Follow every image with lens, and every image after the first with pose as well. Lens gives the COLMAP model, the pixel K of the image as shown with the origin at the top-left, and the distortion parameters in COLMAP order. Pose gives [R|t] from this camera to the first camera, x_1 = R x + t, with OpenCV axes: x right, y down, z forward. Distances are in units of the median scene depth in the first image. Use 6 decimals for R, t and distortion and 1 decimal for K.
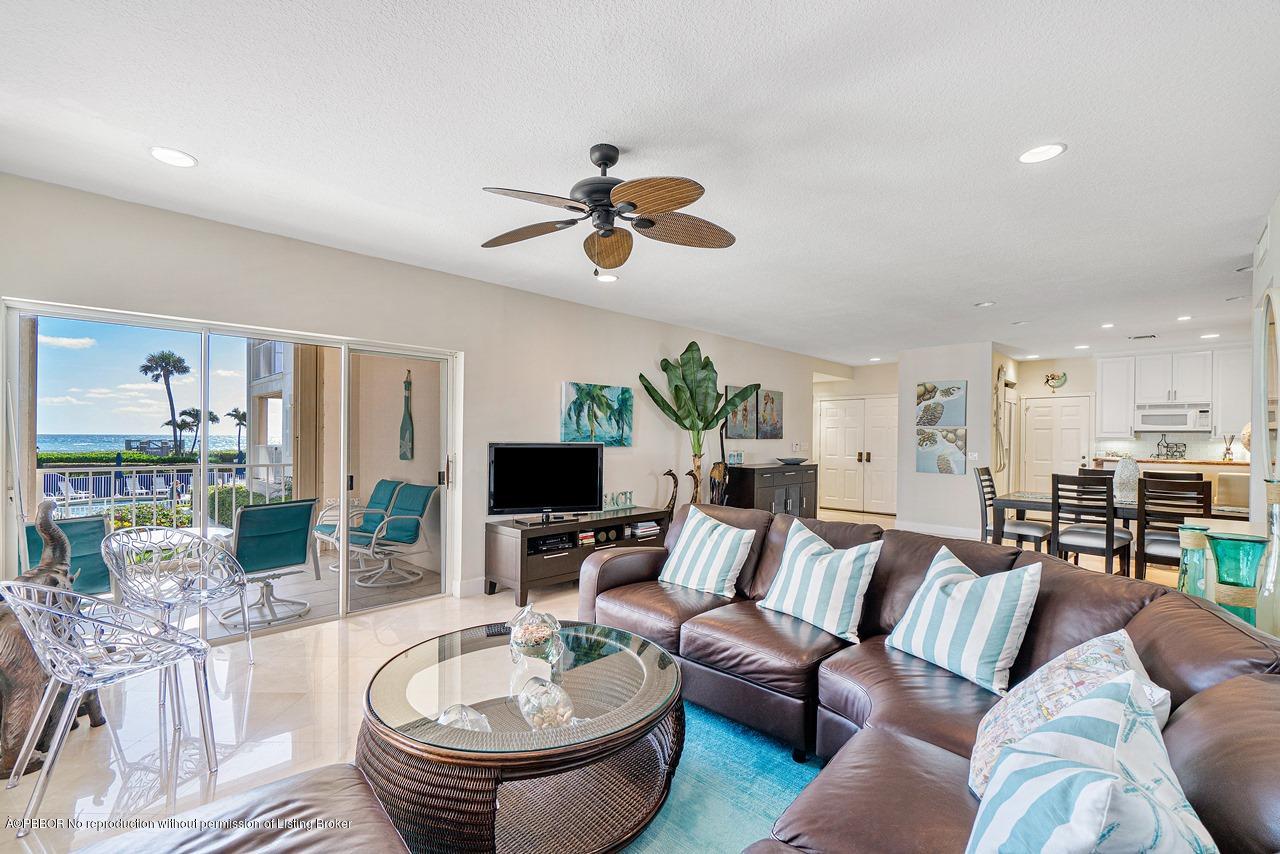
lens RADIAL K [[551.5, 0, 624.0], [0, 551.5, 436.7], [0, 0, 1]] dist [-0.002173, -0.000102]
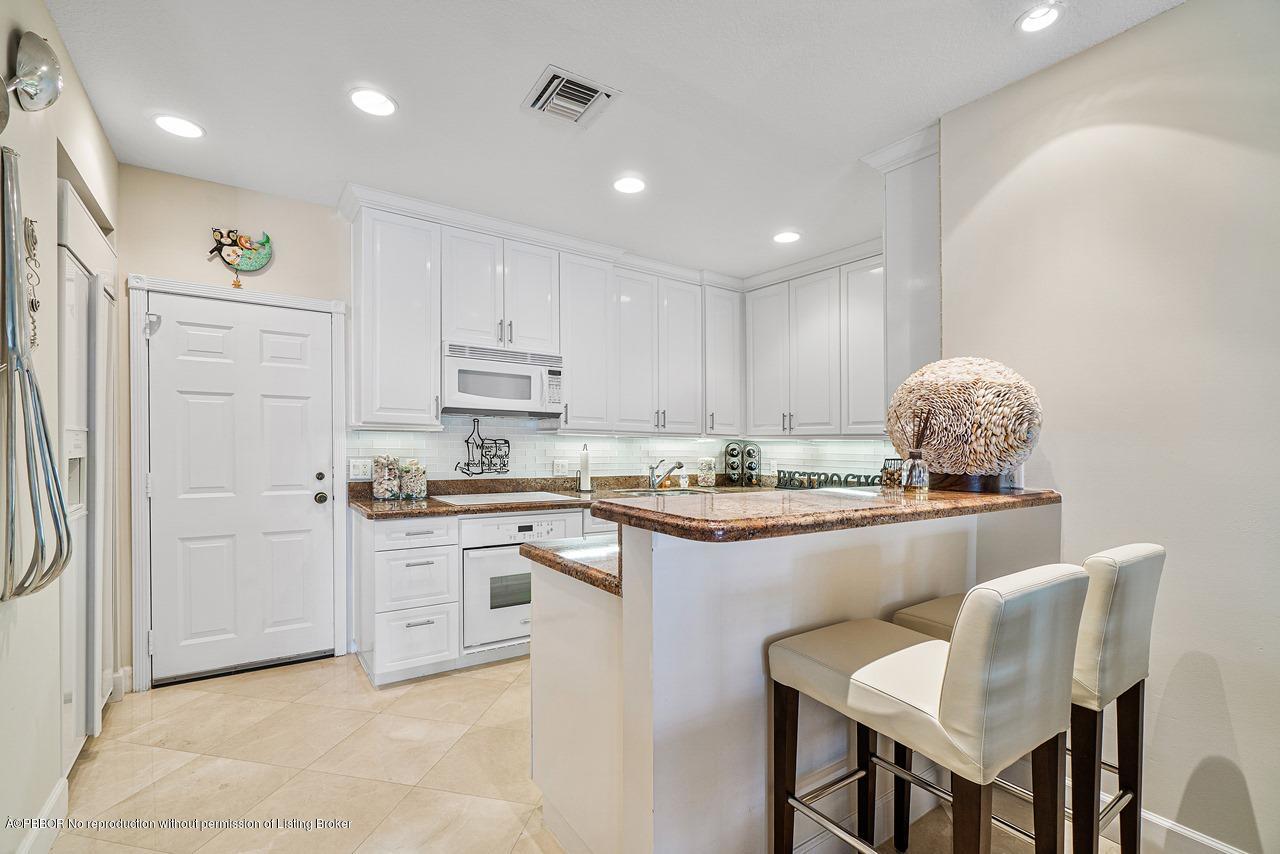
lens RADIAL K [[564.5, 0, 635.8], [0, 564.5, 461.9], [0, 0, 1]] dist [0.019984, -0.000081]
pose [[0.192710, -0.035140, 0.980626, 0.563276], [-0.012102, 0.999197, 0.038184, 0.012106], [-0.981181, -0.019226, 0.192130, 0.808580]]
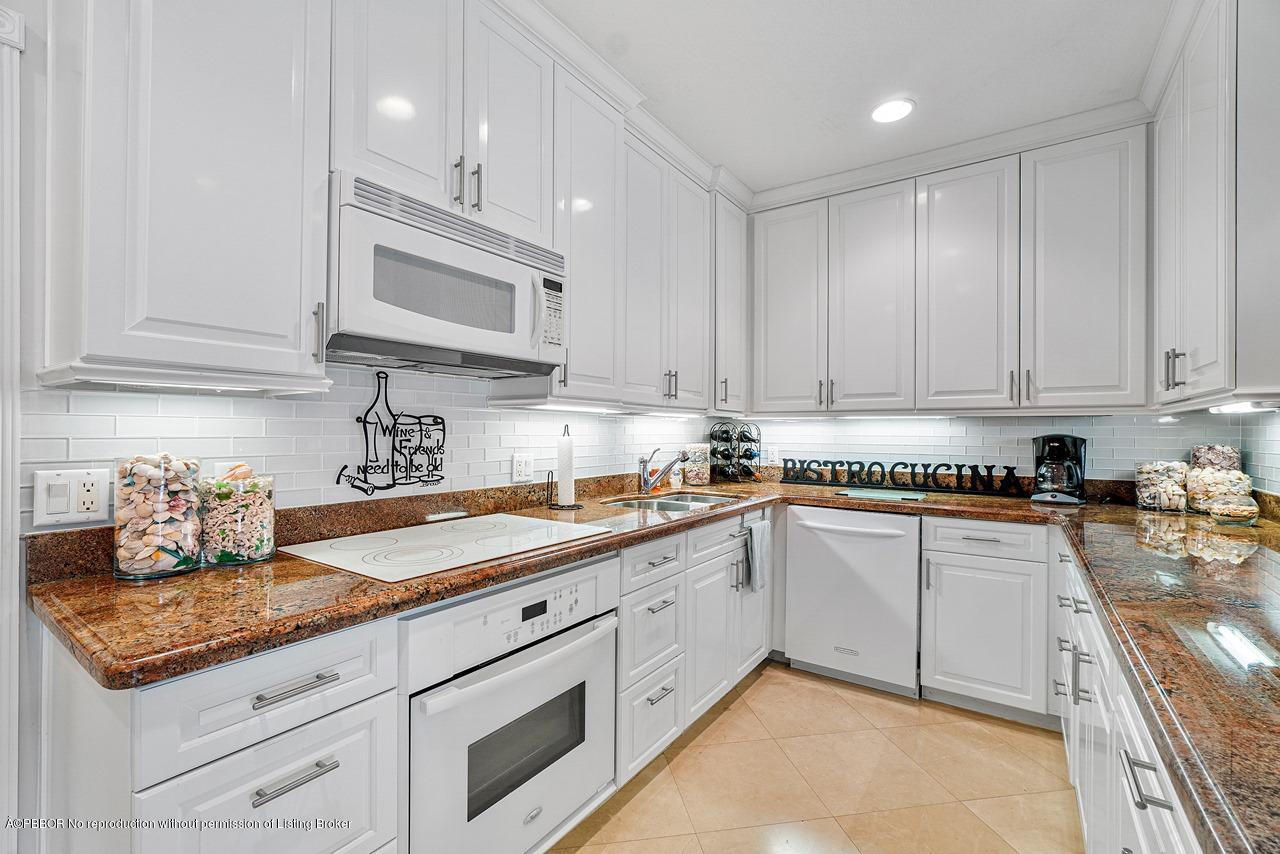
lens RADIAL K [[561.6, 0, 634.0], [0, 561.6, 429.0], [0, 0, 1]] dist [-0.000357, -0.000029]
pose [[-0.149916, -0.007113, 0.988673, 0.775656], [-0.005477, 0.999965, 0.006363, 0.016616], [-0.988684, -0.004461, -0.149949, 0.971653]]
